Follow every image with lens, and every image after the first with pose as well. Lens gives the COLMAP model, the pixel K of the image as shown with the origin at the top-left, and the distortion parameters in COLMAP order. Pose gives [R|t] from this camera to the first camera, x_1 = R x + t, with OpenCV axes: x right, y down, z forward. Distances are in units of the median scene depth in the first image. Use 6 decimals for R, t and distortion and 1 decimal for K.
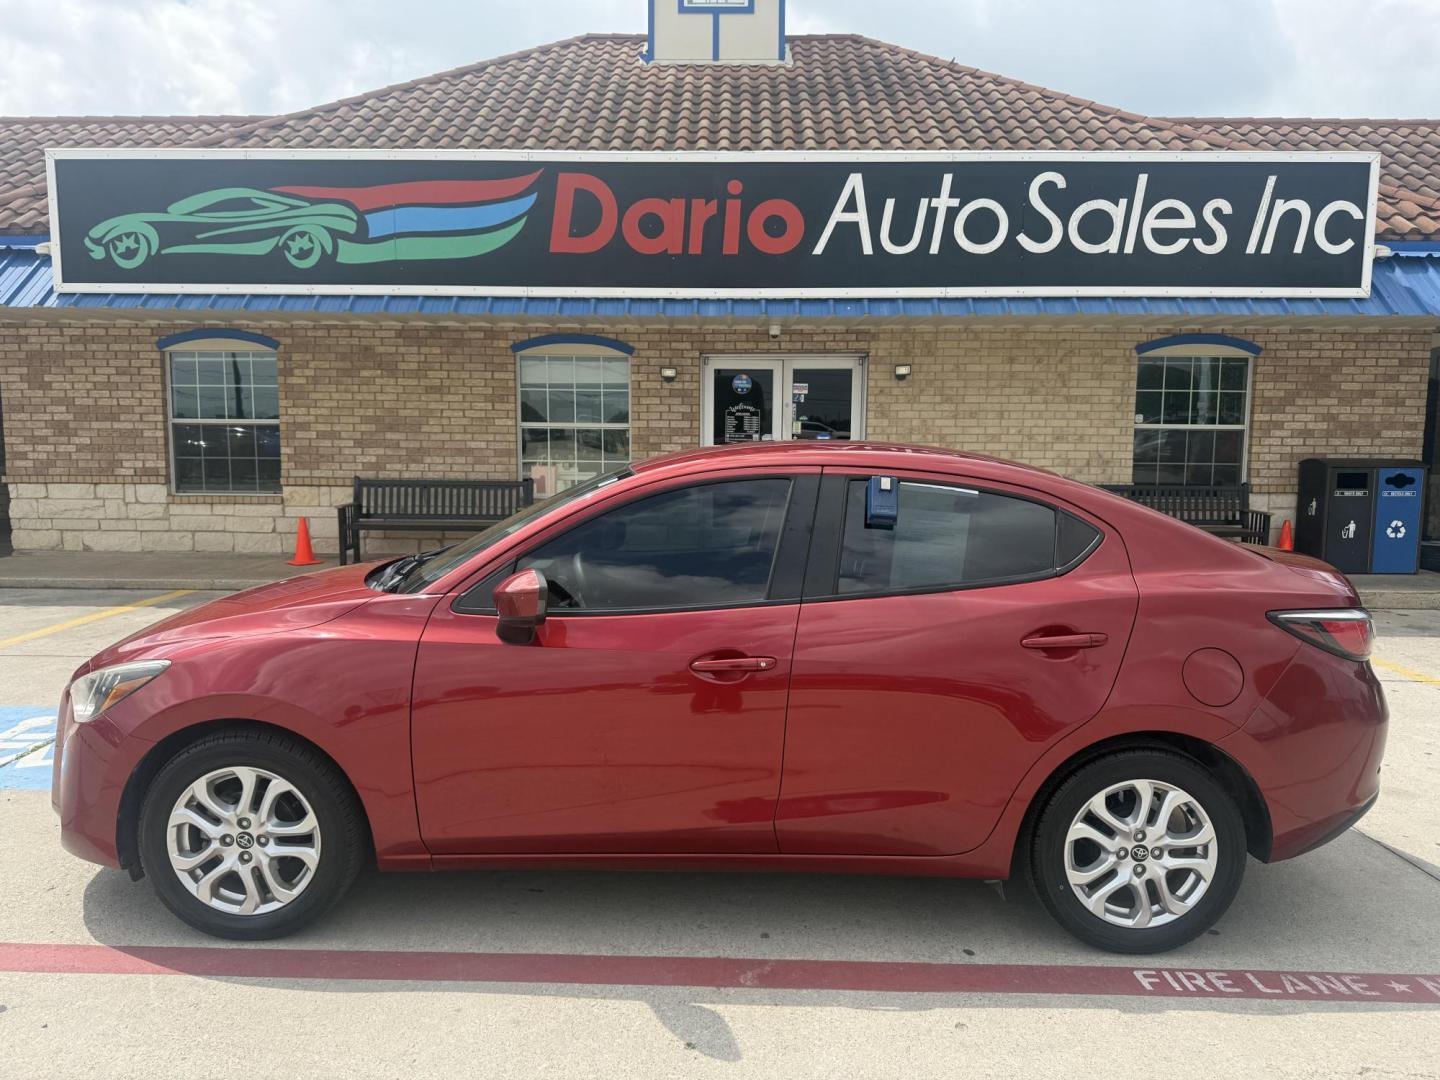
lens RADIAL K [[1038.2, 0, 701.1], [0, 1038.2, 542.8], [0, 0, 1]] dist [0.025307, -0.037243]
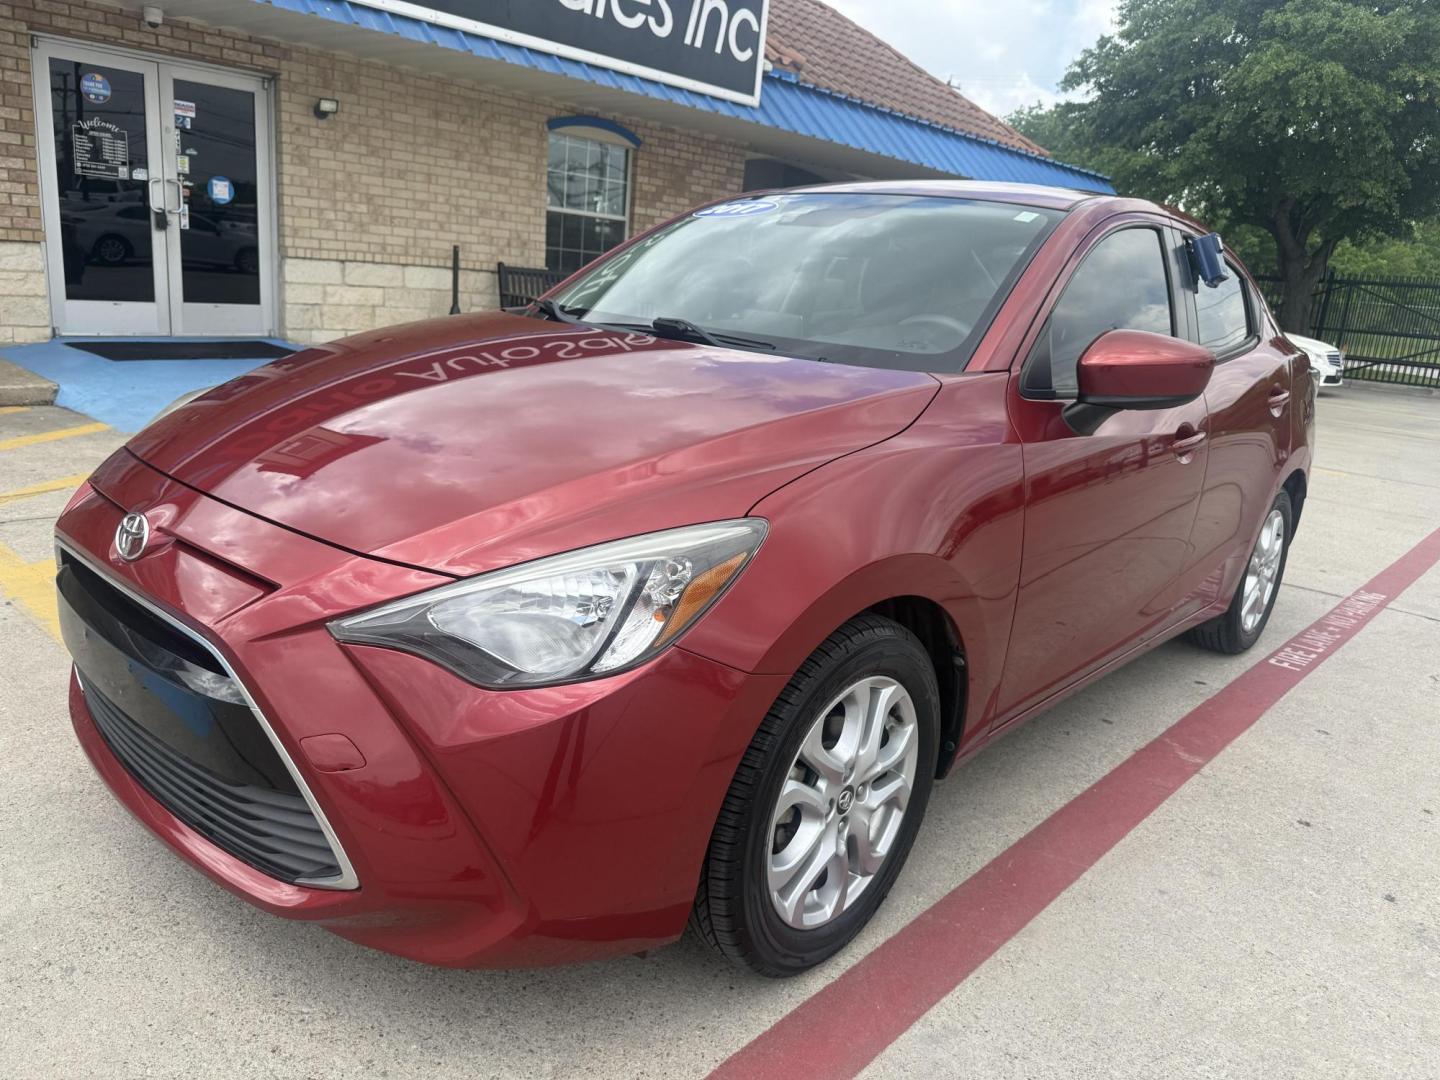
lens RADIAL K [[1052.8, 0, 720.0], [0, 1052.8, 540.0], [0, 0, 1]] dist [0.026083, -0.028989]
pose [[0.647855, -0.142056, 0.748401, -0.265456], [-0.000575, 0.982367, 0.186964, 0.010010], [-0.761764, -0.121555, 0.636349, 0.205710]]
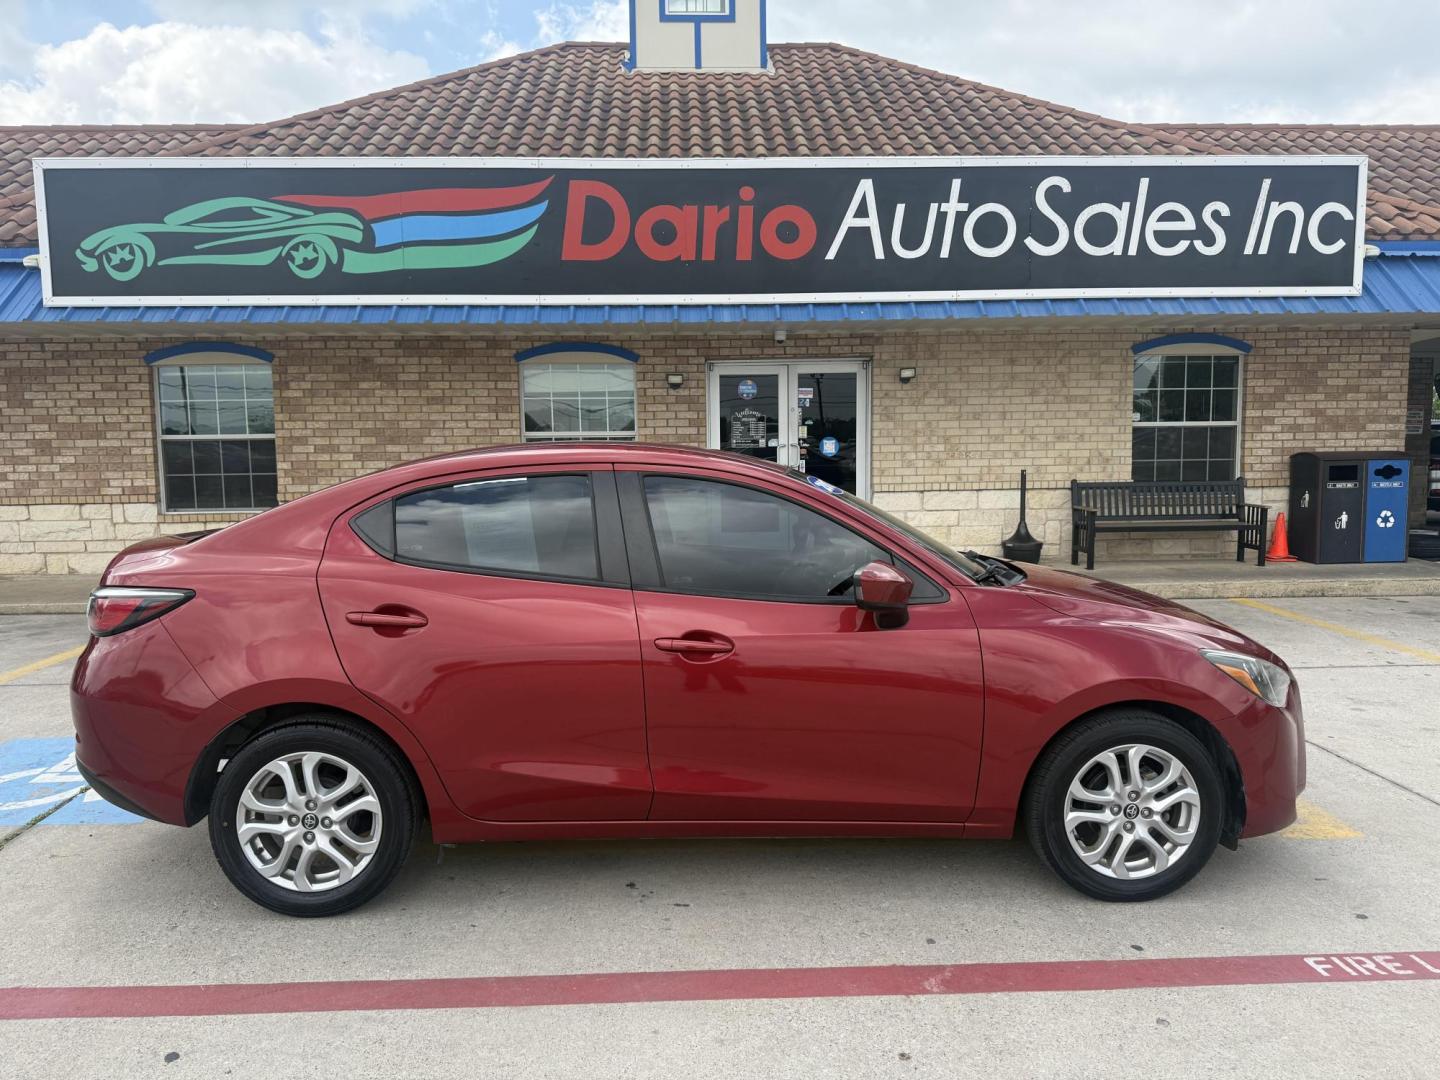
lens RADIAL K [[1037.9, 0, 710.1], [0, 1037.9, 538.3], [0, 0, 1]] dist [0.027026, -0.039179]
pose [[0.998092, -0.024901, 0.056495, -0.057581], [0.025531, 0.999619, -0.010457, -0.000211], [-0.056213, 0.011880, 0.998348, 0.005215]]
